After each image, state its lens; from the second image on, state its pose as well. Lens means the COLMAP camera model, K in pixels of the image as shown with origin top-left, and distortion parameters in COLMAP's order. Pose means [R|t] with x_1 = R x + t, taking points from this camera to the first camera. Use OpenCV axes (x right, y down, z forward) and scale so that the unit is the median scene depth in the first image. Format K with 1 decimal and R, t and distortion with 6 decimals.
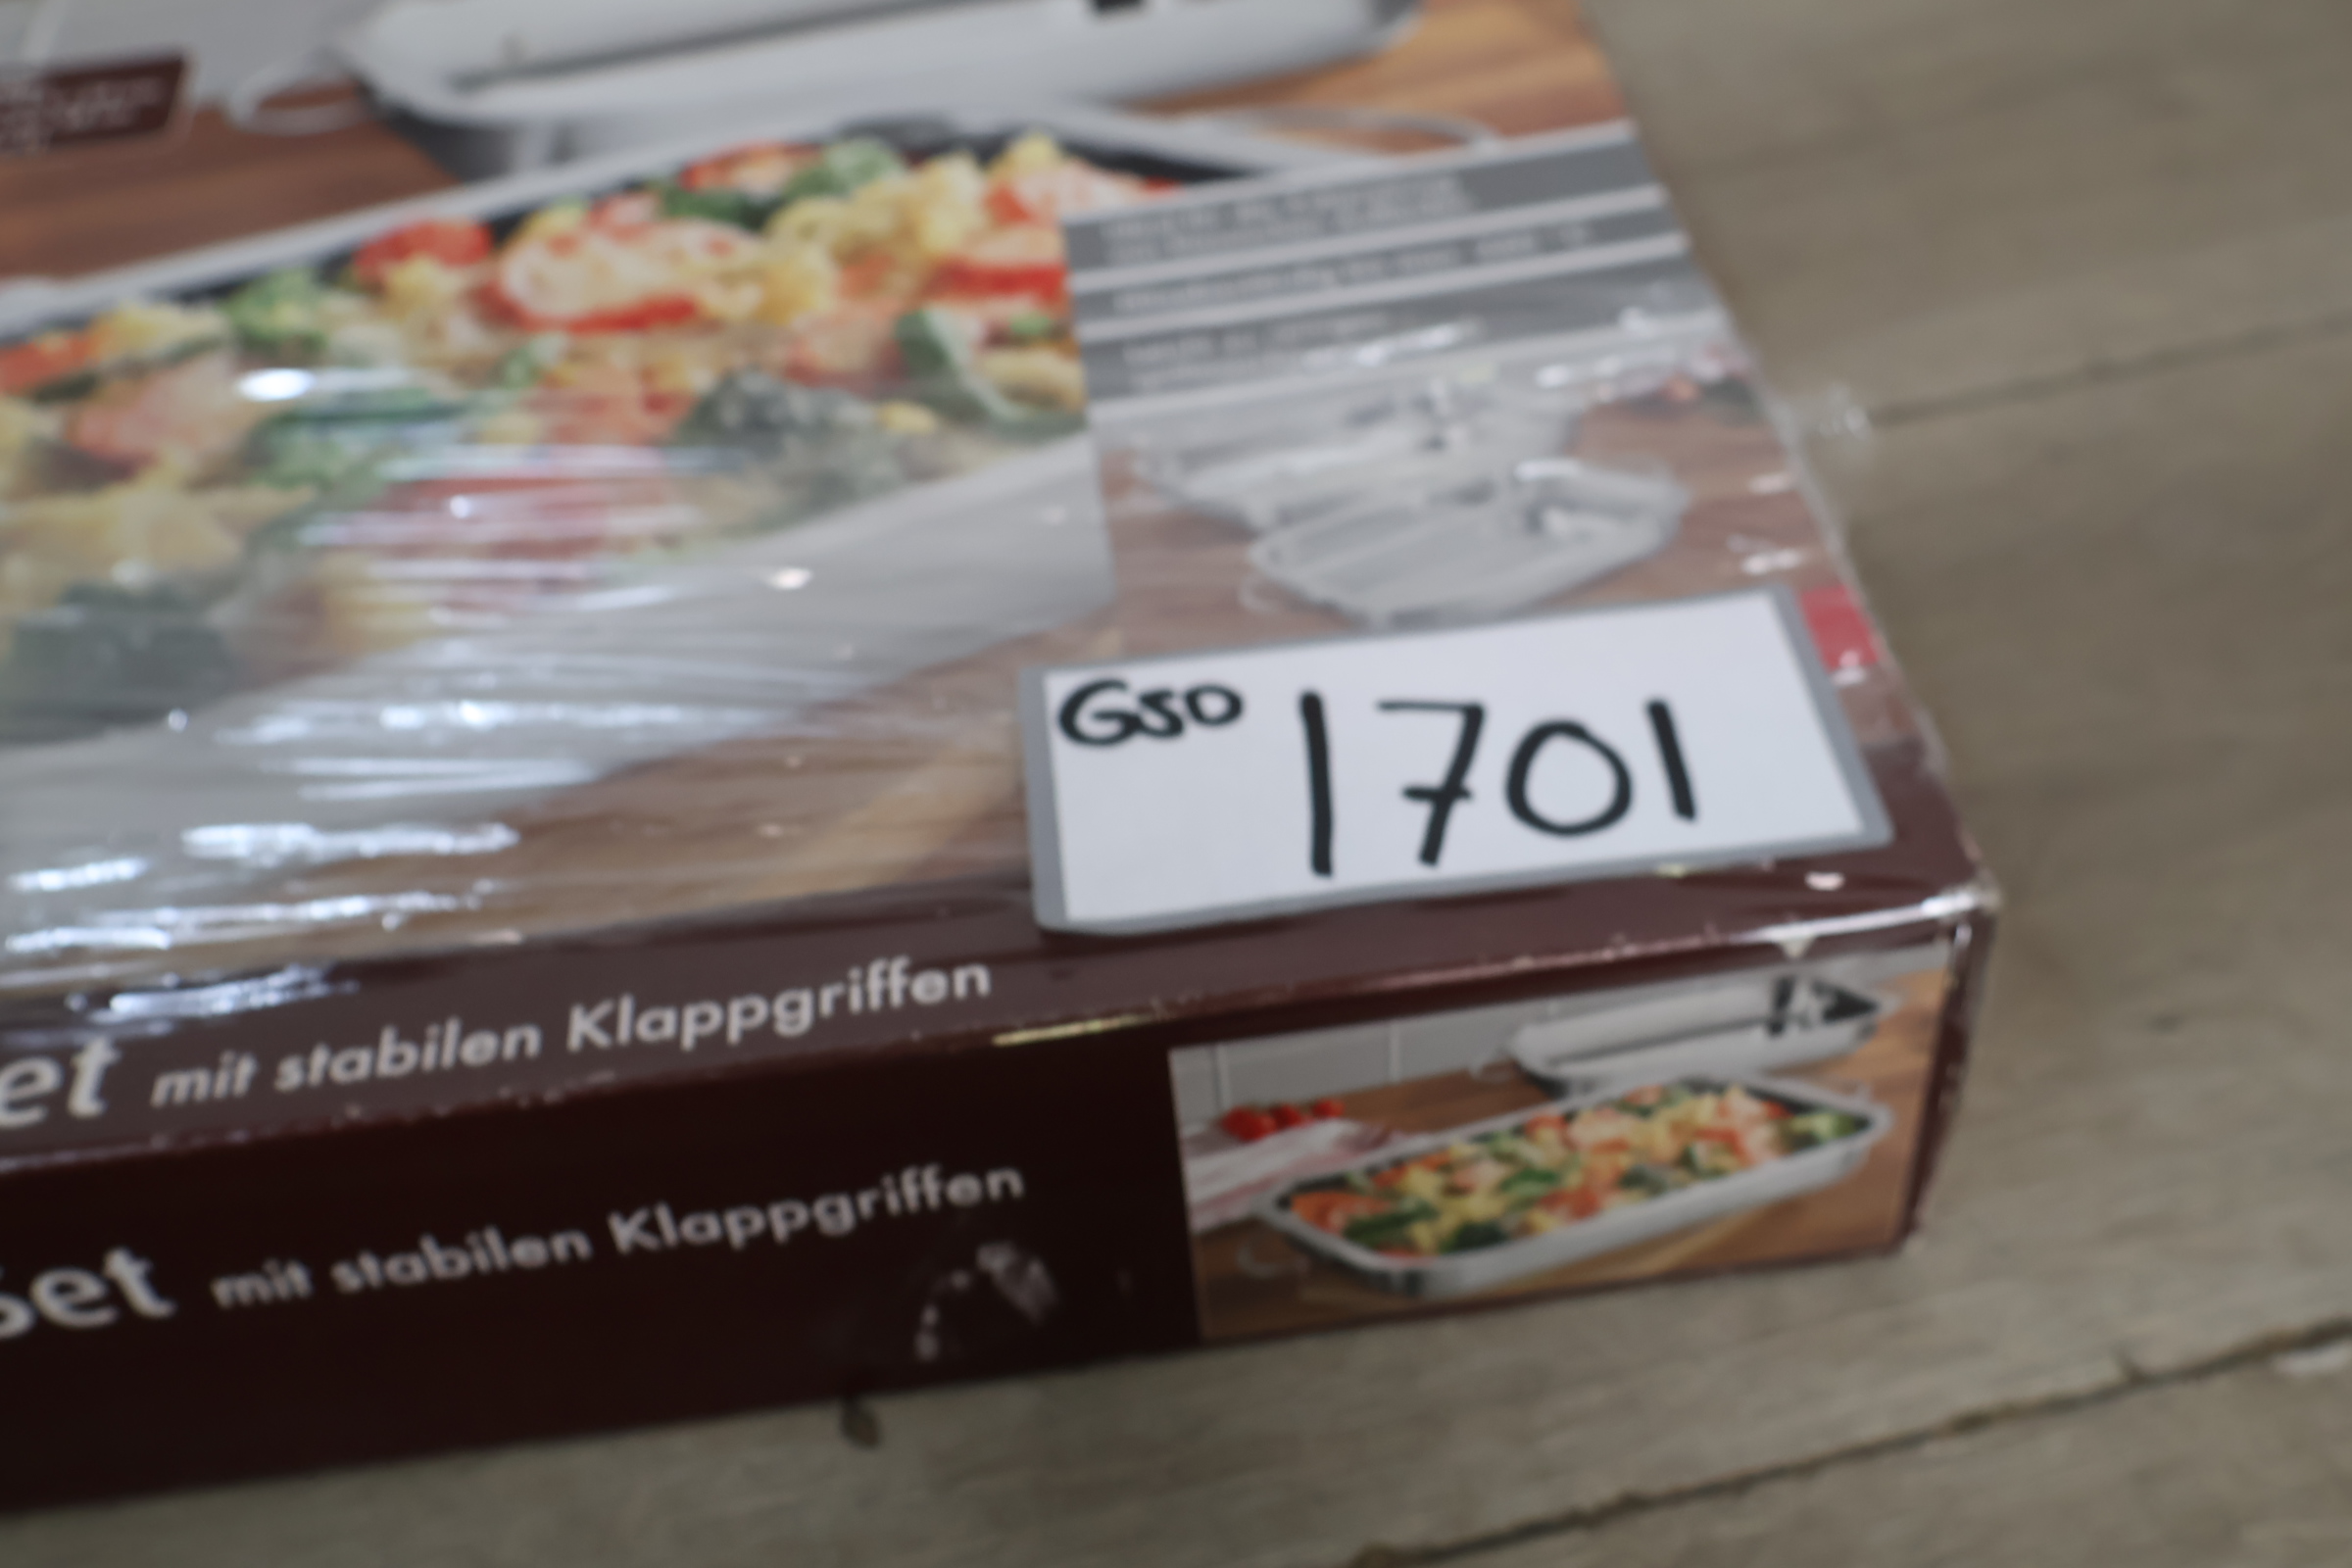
lens RADIAL K [[2566.7, 0, 1177.5], [0, 2566.7, 778.3], [0, 0, 1]] dist [-0.000772, 0.000000]
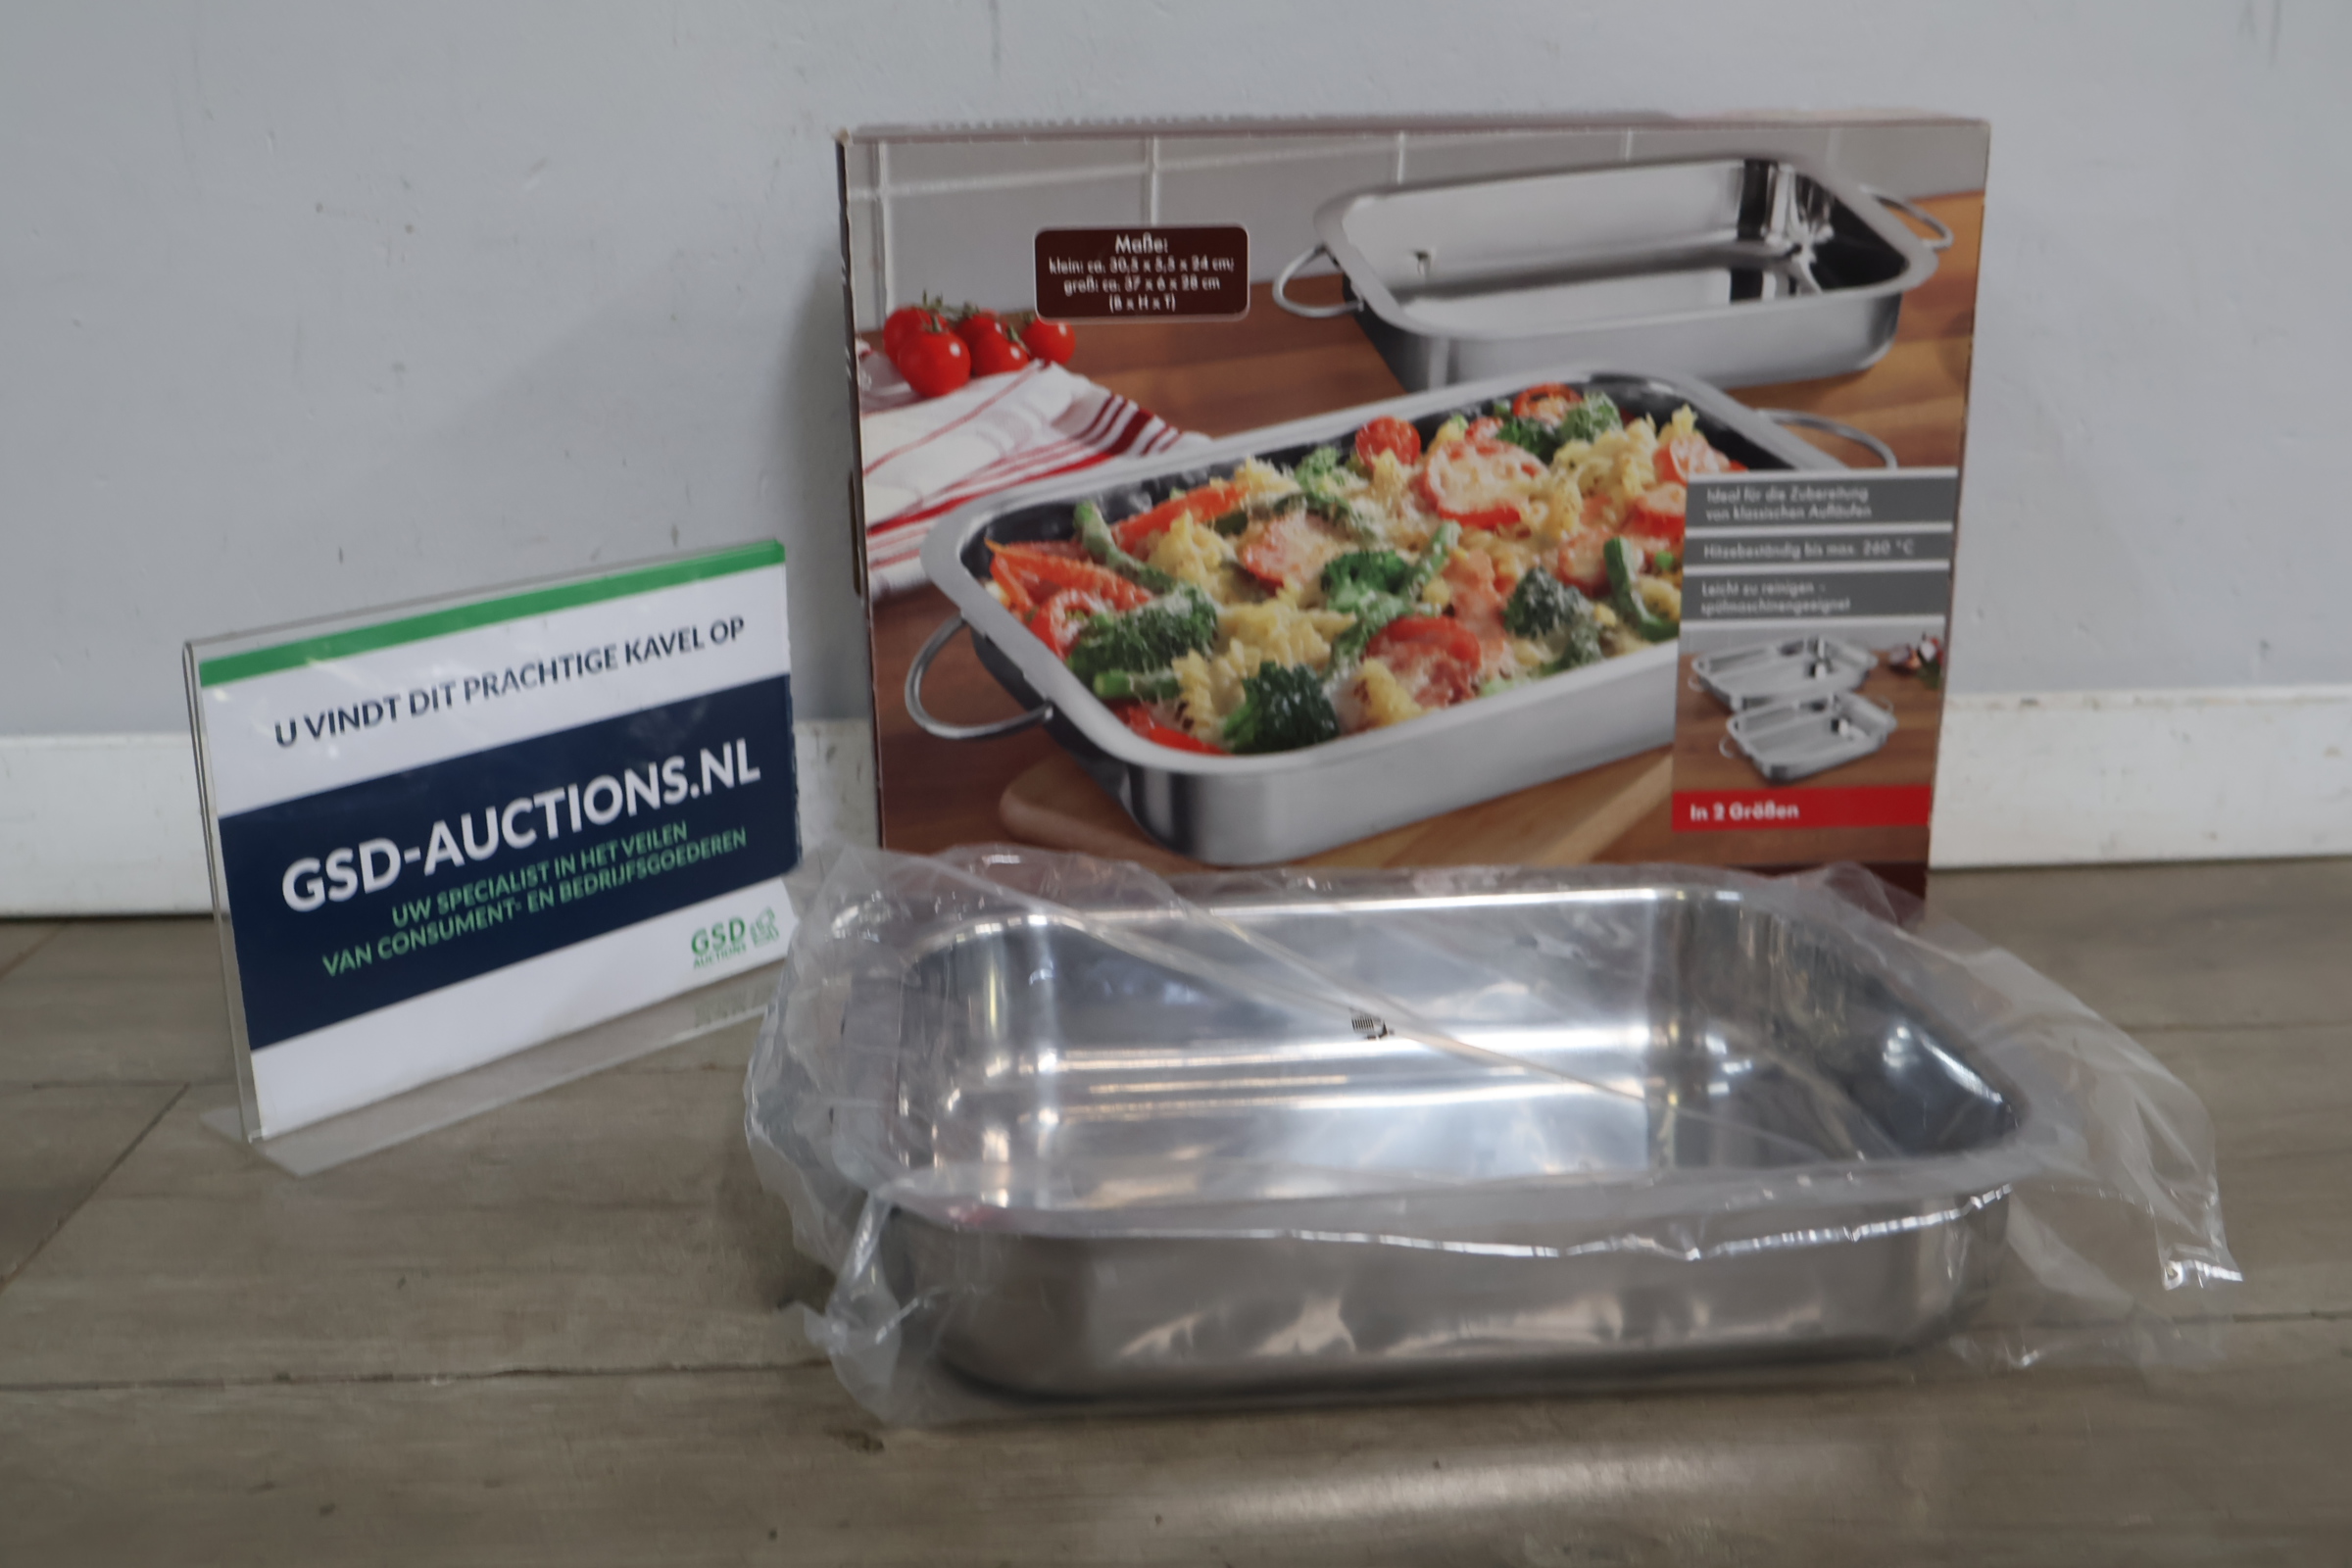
lens RADIAL K [[2421.7, 0, 1180.3], [0, 2421.7, 763.2], [0, 0, 1]] dist [-0.005469, 0.000000]
pose [[0.986911, 0.054142, 0.151906, -0.929385], [-0.160114, 0.441382, 0.882919, -2.243464], [-0.019245, -0.895684, 0.444274, -0.123811]]
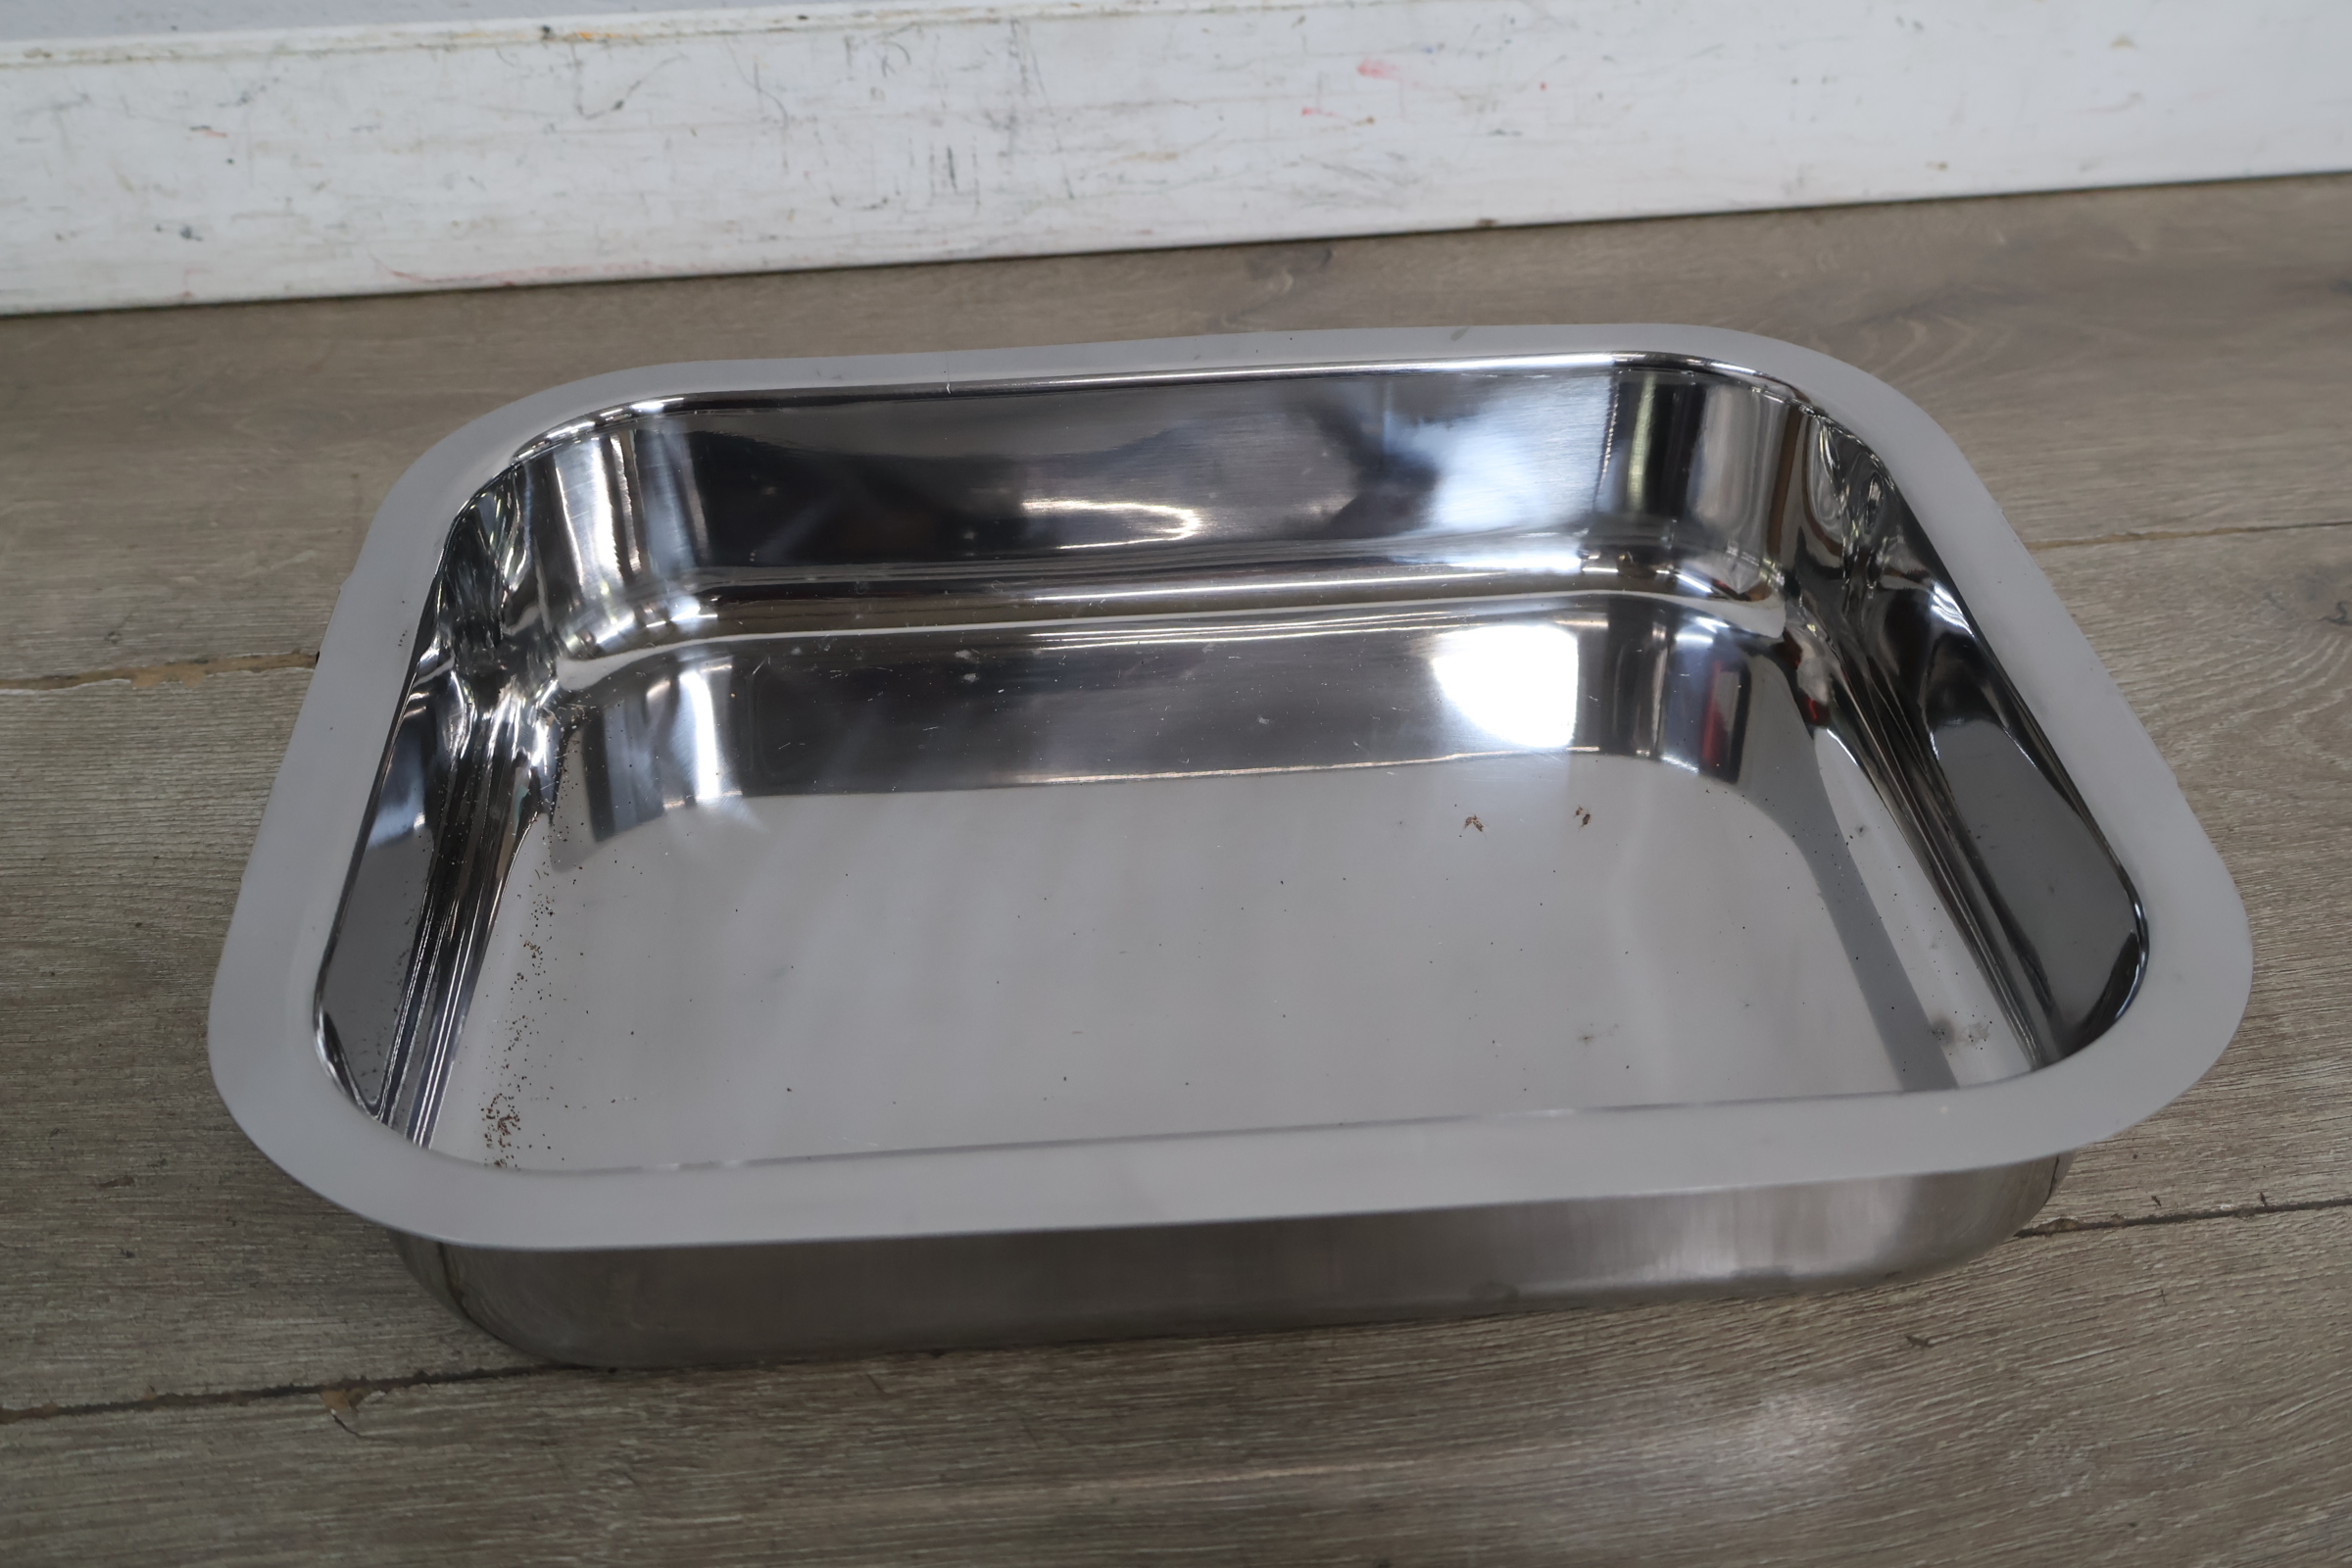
lens RADIAL K [[2421.7, 0, 1171.3], [0, 2421.7, 789.3], [0, 0, 1]] dist [-0.005469, 0.000000]
pose [[0.975308, -0.047662, 0.215644, -0.373730], [-0.212981, 0.055313, 0.975490, -1.678785], [-0.058422, -0.997331, 0.043796, 0.476205]]
